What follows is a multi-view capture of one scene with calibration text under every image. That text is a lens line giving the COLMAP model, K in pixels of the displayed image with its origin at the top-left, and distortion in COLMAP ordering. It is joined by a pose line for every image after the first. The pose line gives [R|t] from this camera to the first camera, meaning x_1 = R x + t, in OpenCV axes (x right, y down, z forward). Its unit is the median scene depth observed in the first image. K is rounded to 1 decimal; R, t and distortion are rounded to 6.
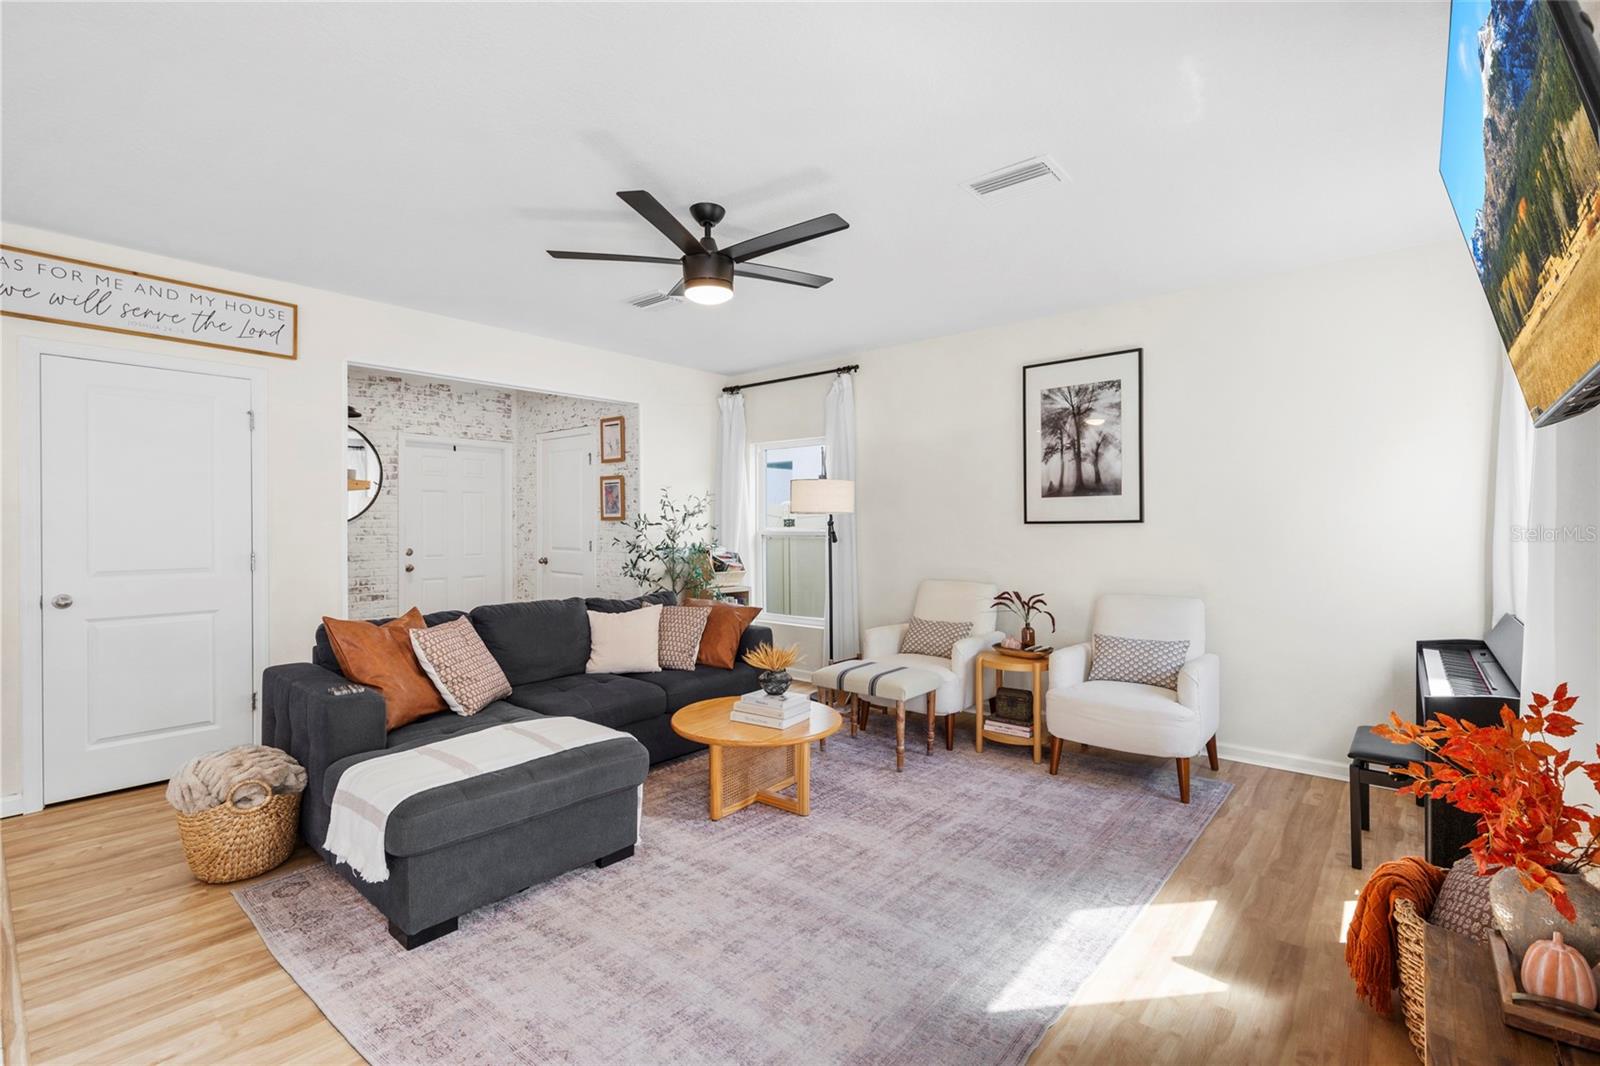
lens RADIAL K [[722.3, 0, 809.5], [0, 722.3, 525.9], [0, 0, 1]] dist [0.009369, -0.001666]
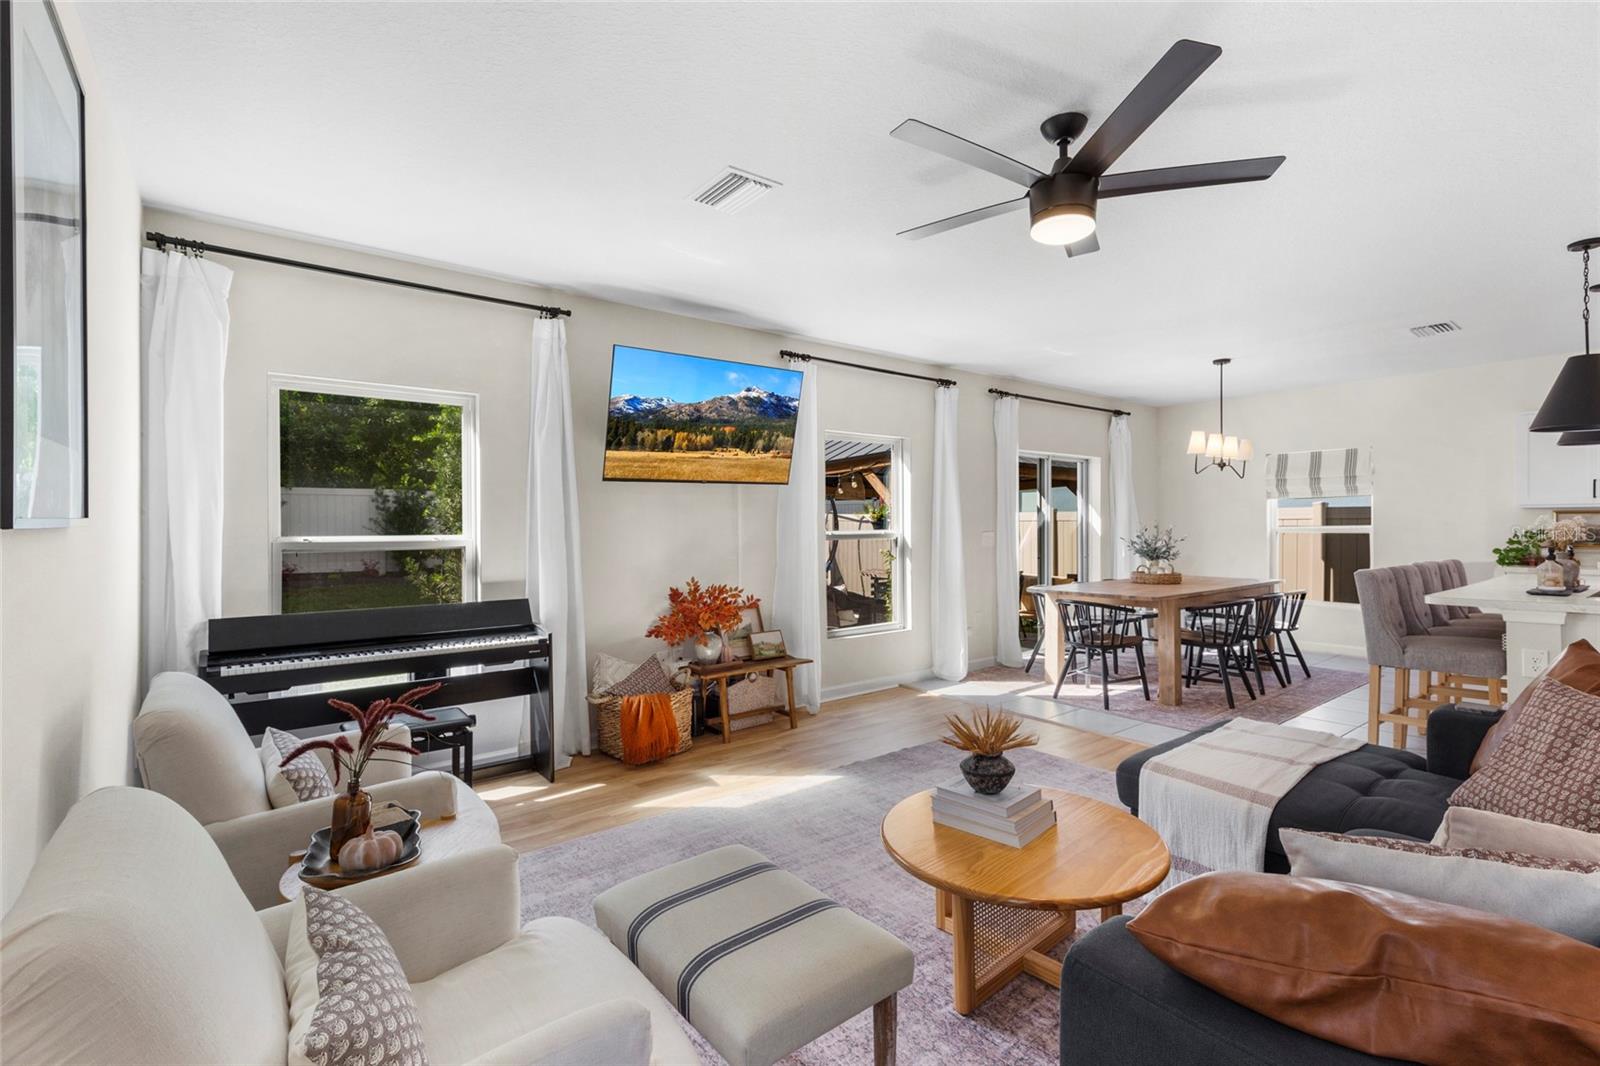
lens RADIAL K [[722.3, 0, 811.2], [0, 722.3, 530.9], [0, 0, 1]] dist [0.009369, -0.001666]
pose [[-0.978969, 0.004466, 0.203960, -0.022160], [0.007260, 0.999890, 0.012953, -0.005714], [-0.203880, 0.014161, -0.978893, 1.279742]]
